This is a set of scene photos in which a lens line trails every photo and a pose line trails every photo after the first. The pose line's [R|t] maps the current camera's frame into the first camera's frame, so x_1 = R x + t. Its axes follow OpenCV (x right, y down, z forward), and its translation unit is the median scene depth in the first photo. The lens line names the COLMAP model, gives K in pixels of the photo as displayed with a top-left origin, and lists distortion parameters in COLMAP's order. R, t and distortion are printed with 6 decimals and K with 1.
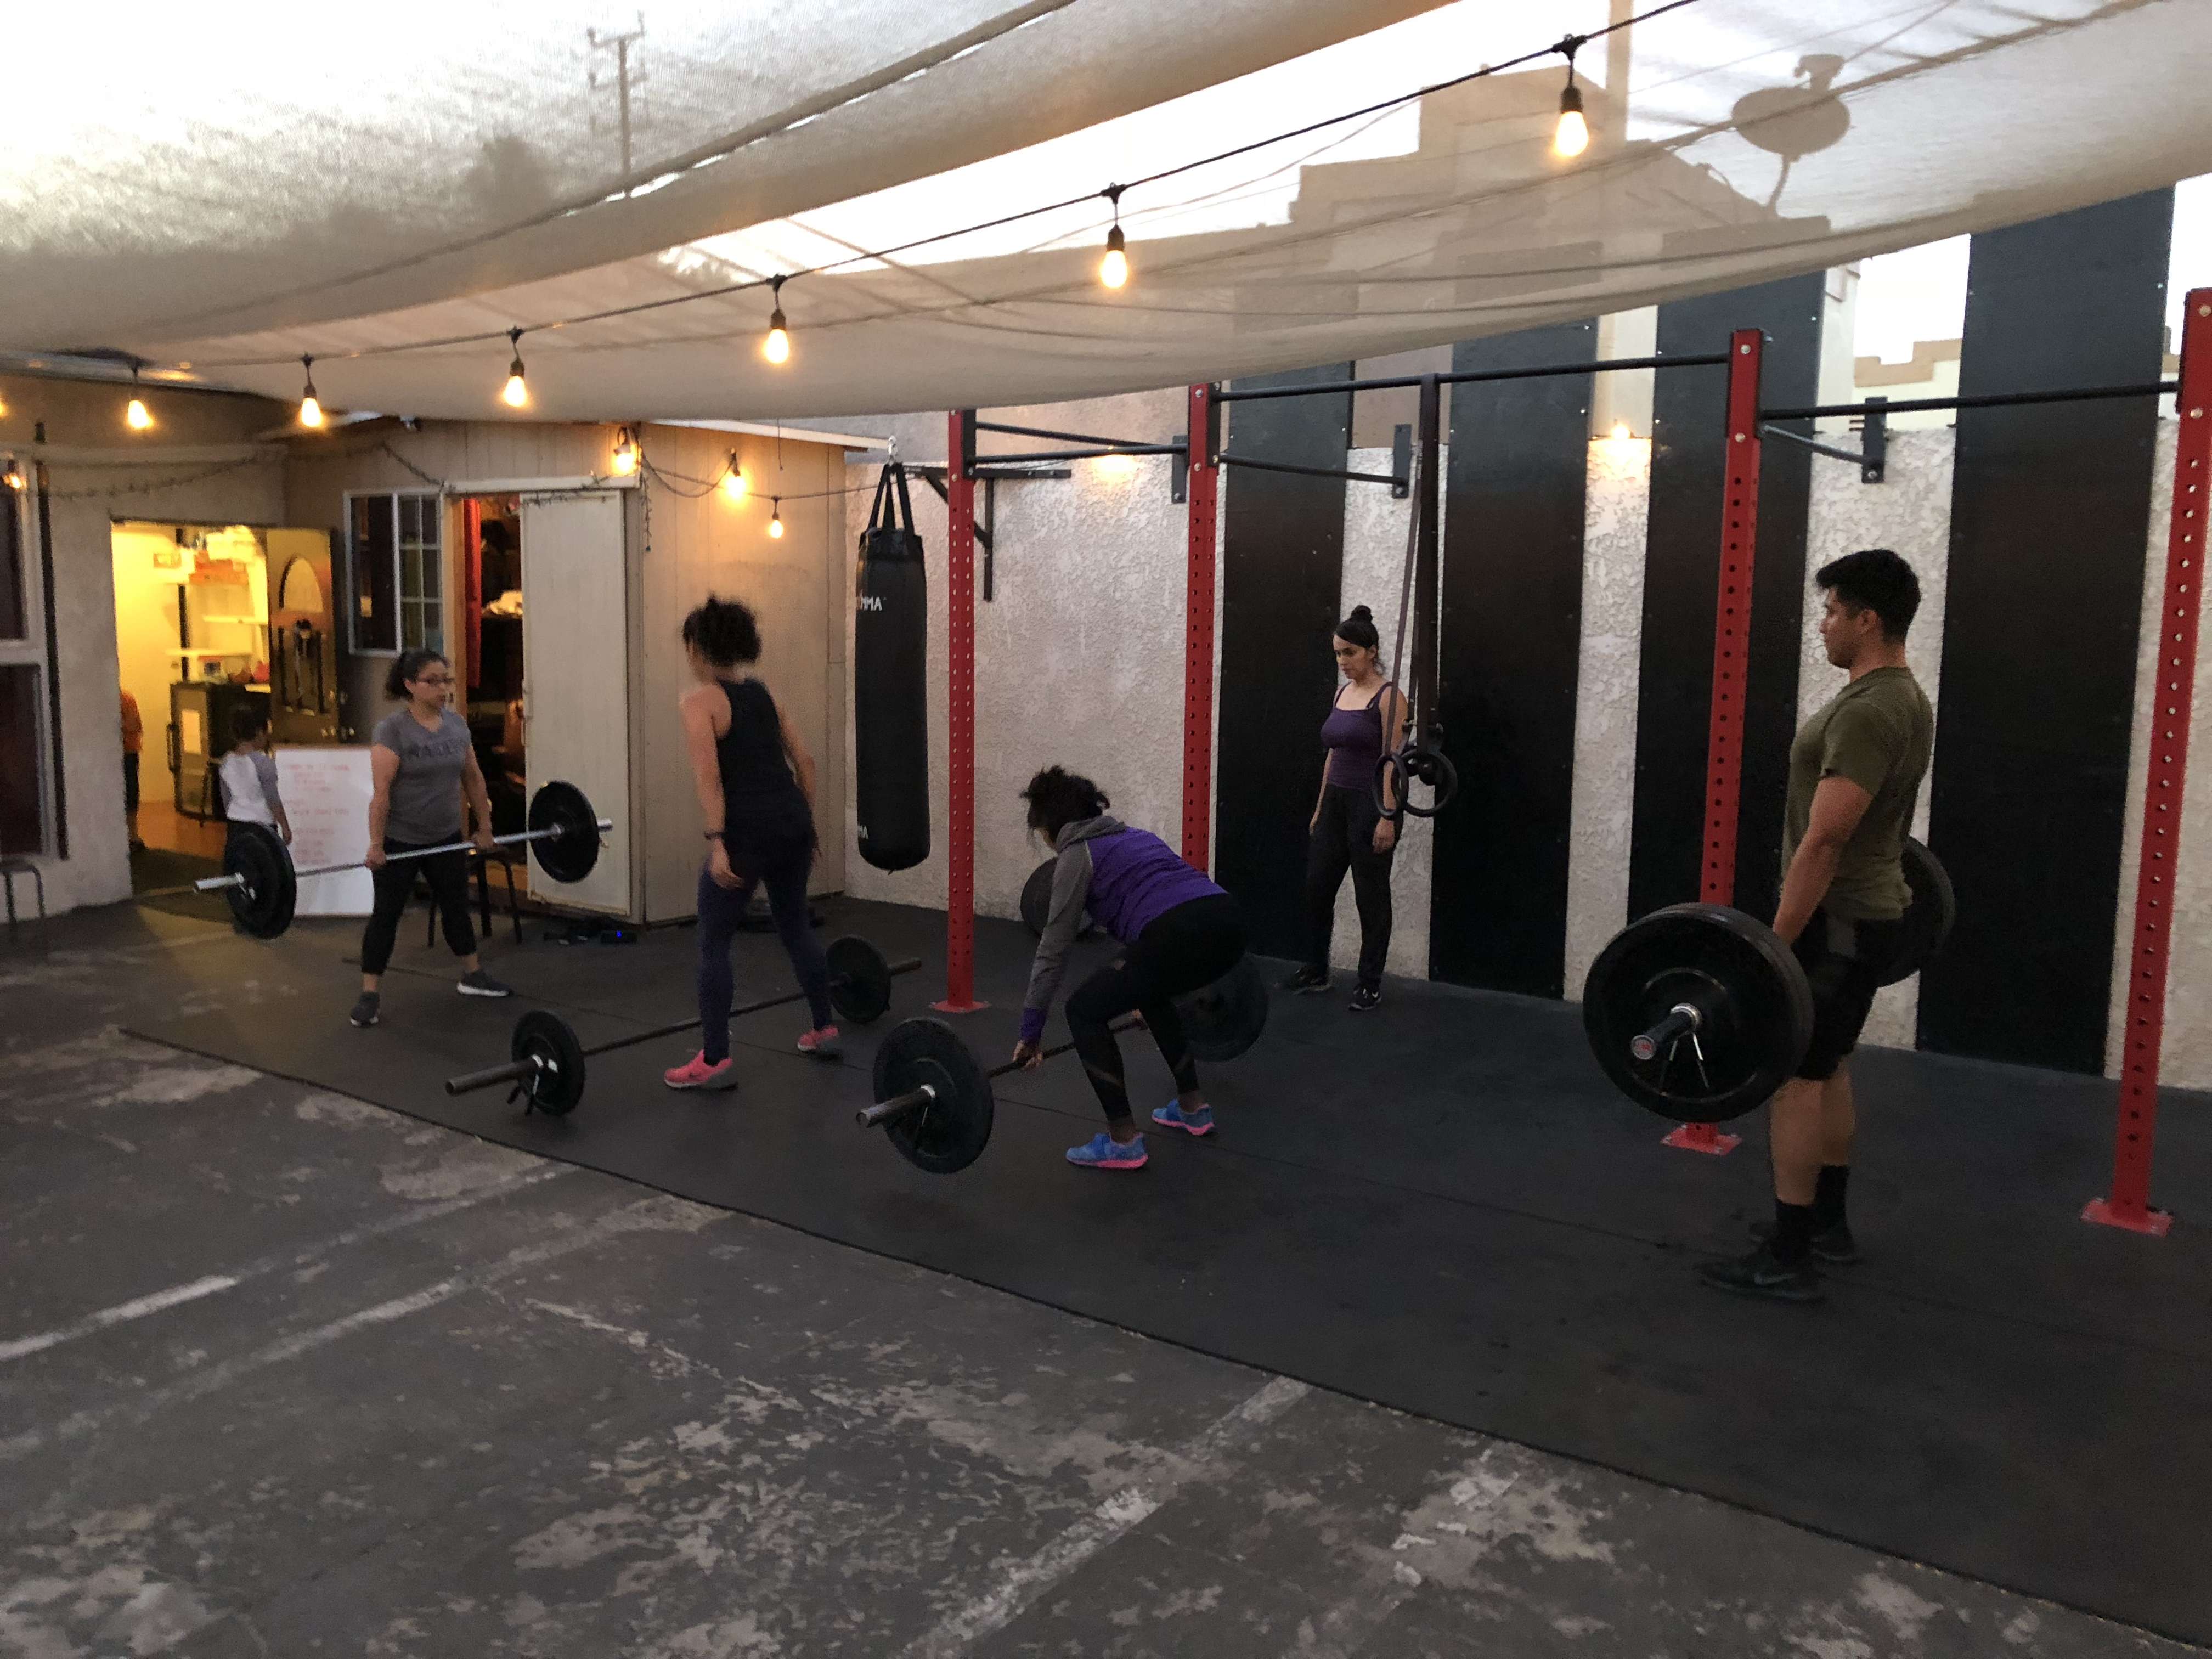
lens RADIAL K [[1808.1, 0, 1104.4], [0, 1808.1, 814.4], [0, 0, 1]] dist [0.036146, -0.030571]
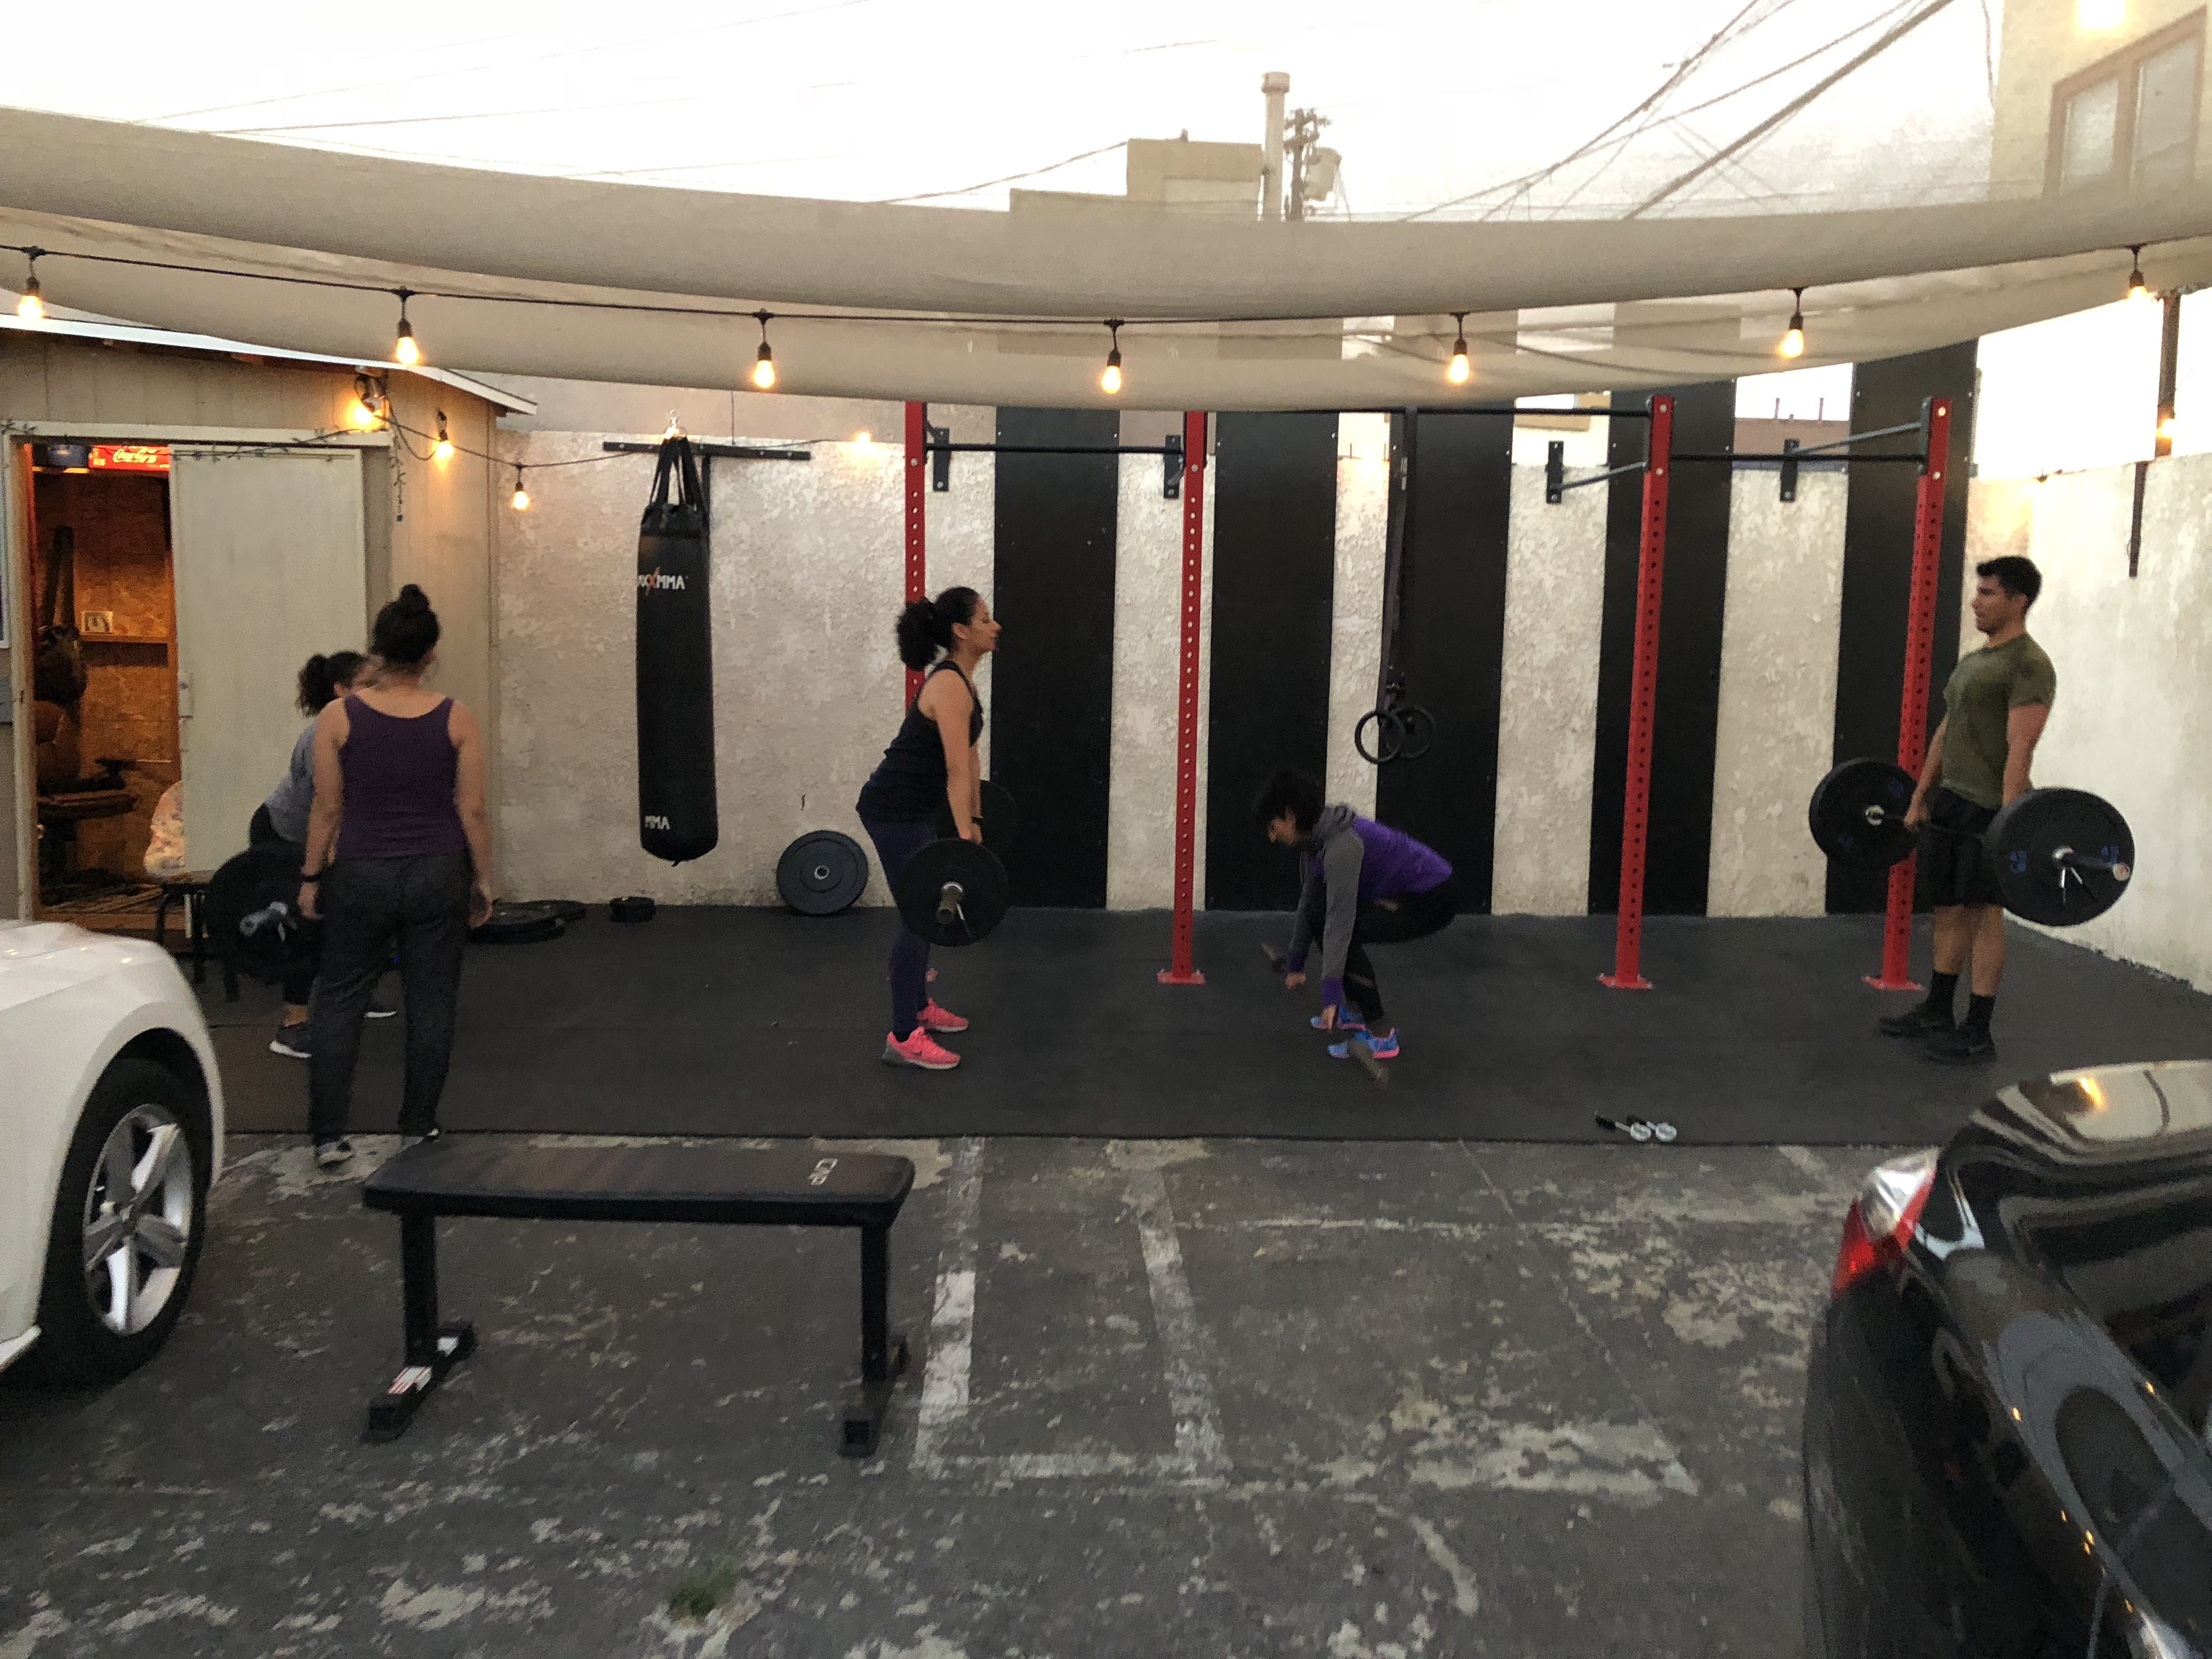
lens RADIAL K [[1808.1, 0, 1114.9], [0, 1808.1, 824.7], [0, 0, 1]] dist [0.036146, -0.030571]
pose [[0.791314, -0.070137, 0.607374, -0.739153], [0.062137, 0.997480, 0.034231, -0.009557], [-0.608245, 0.010653, 0.793678, 0.131120]]
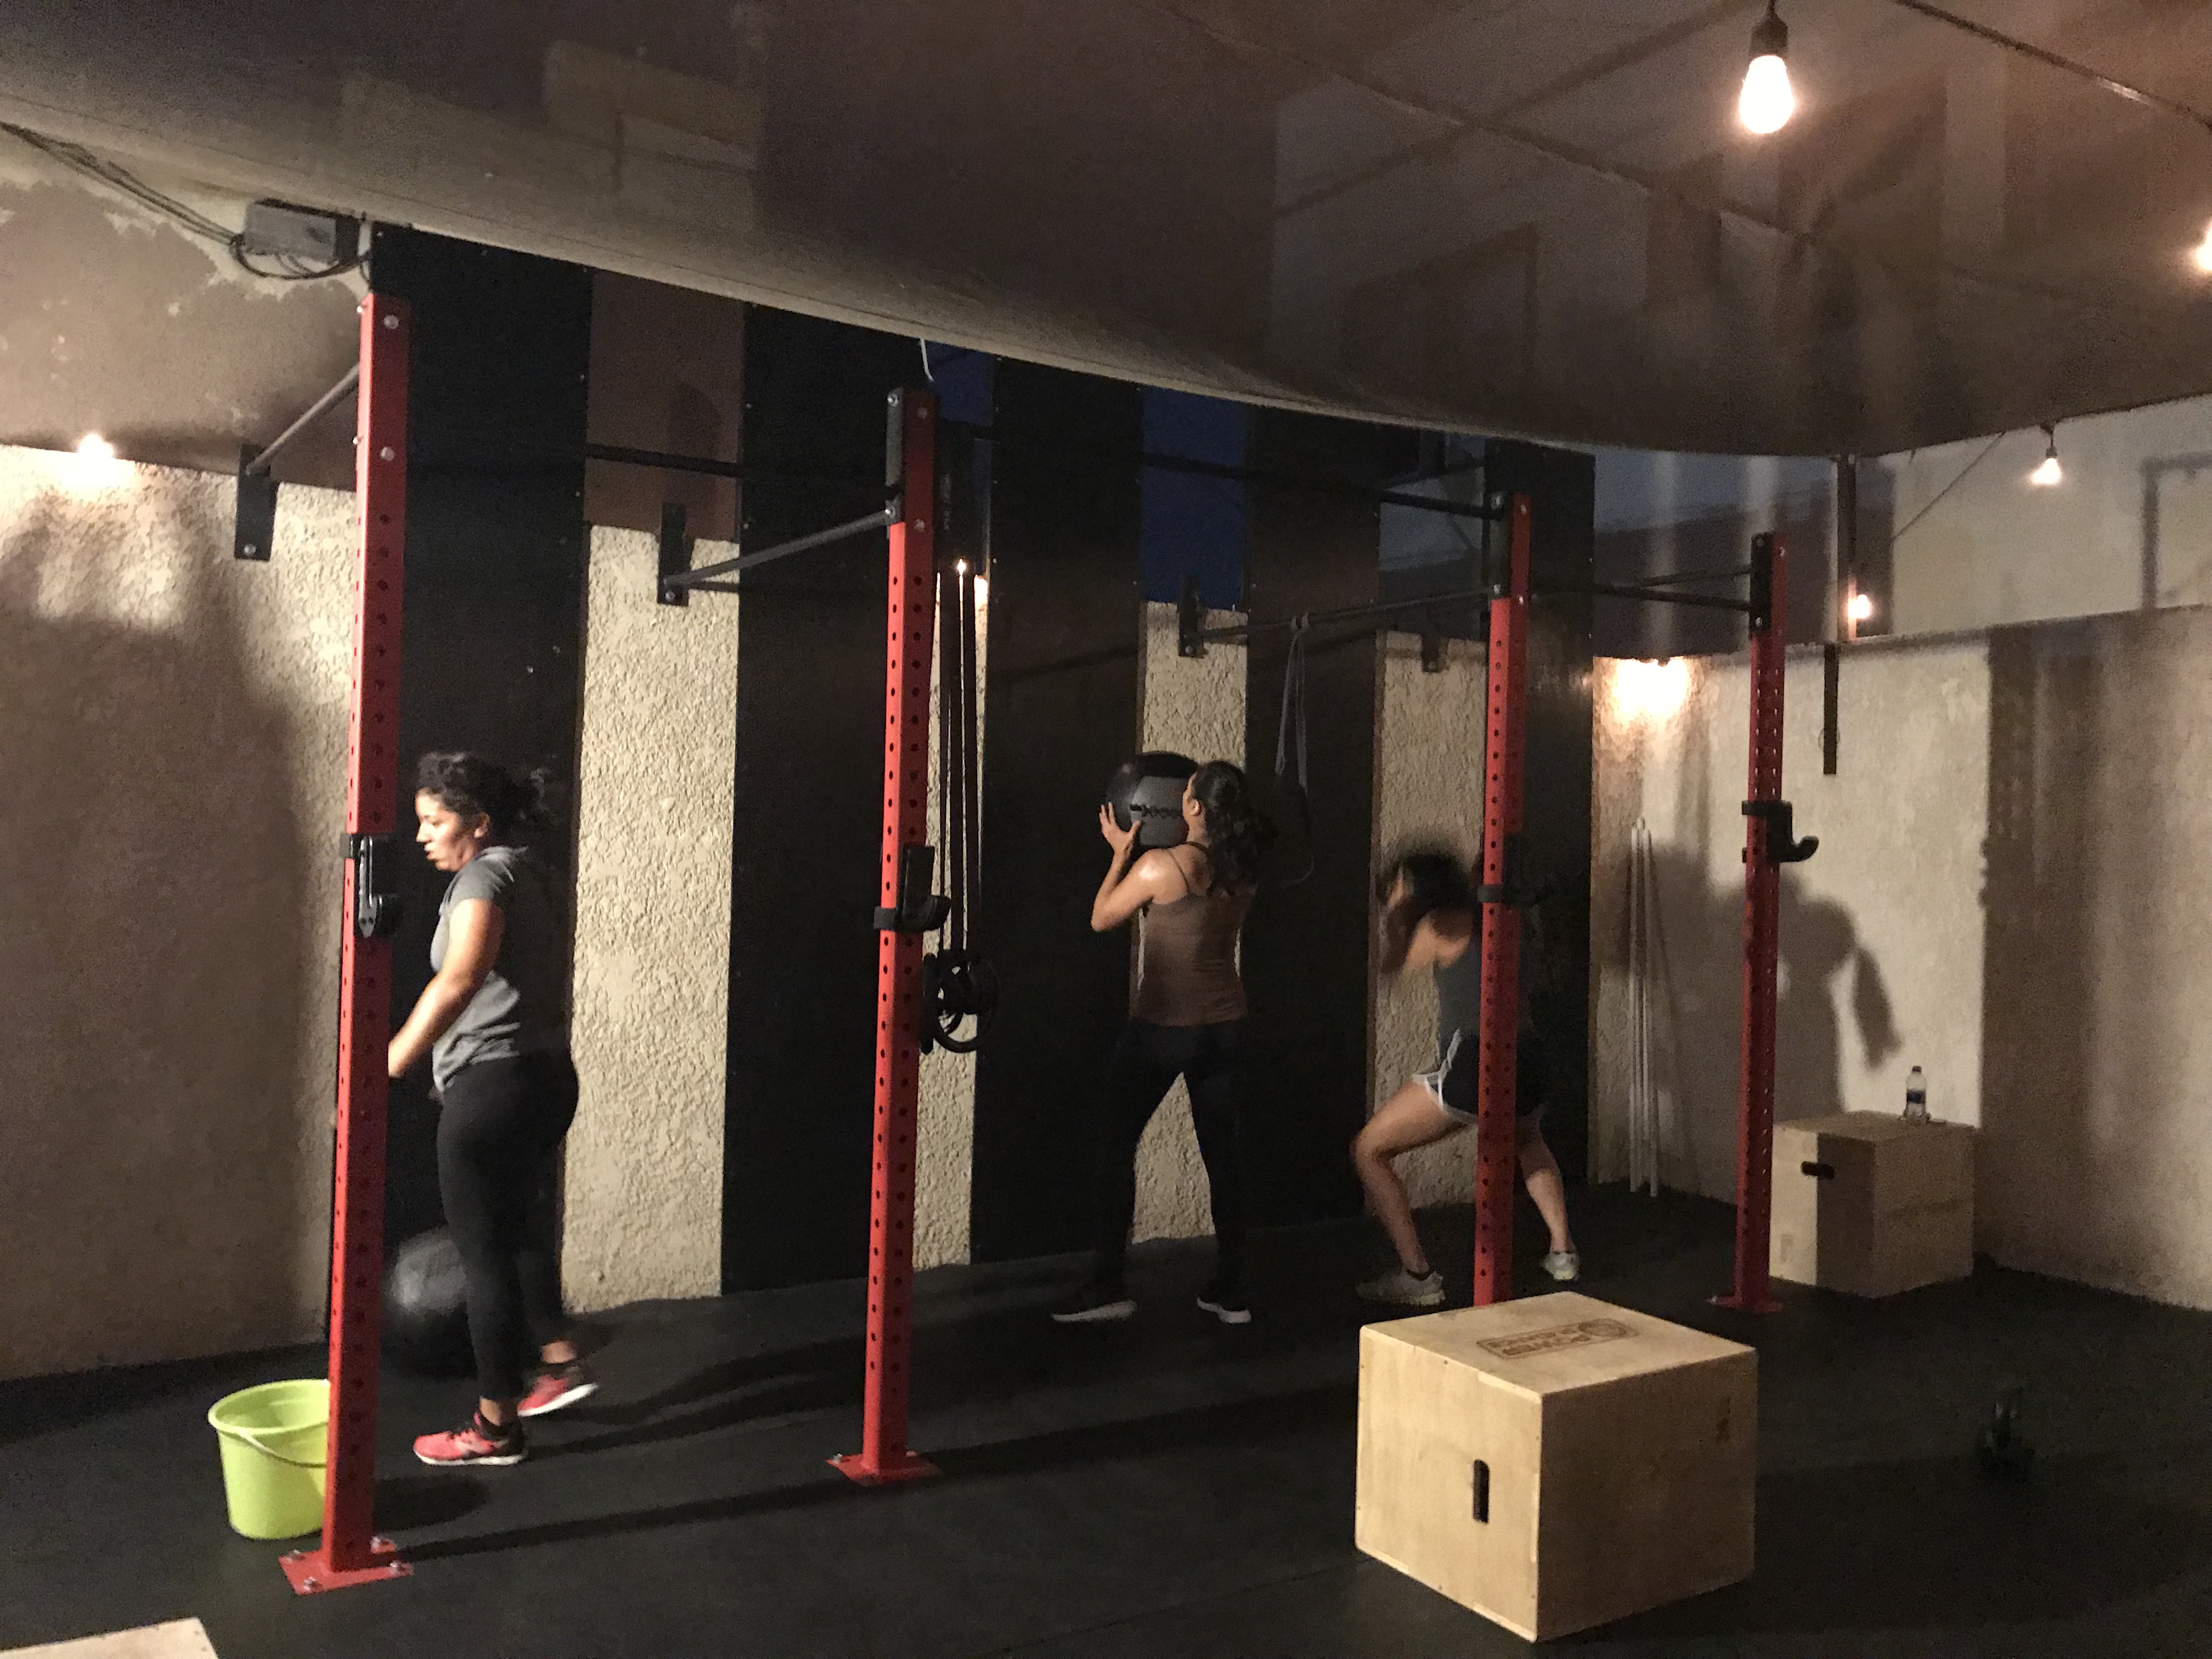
lens RADIAL K [[1825.1, 0, 1106.4], [0, 1825.1, 829.4], [0, 0, 1]] dist [0.021814, -0.010026]
pose [[0.348979, 0.012437, 0.937048, -0.553804], [0.088542, 0.995001, -0.046182, -0.052537], [-0.932938, 0.099085, 0.346133, 0.767843]]
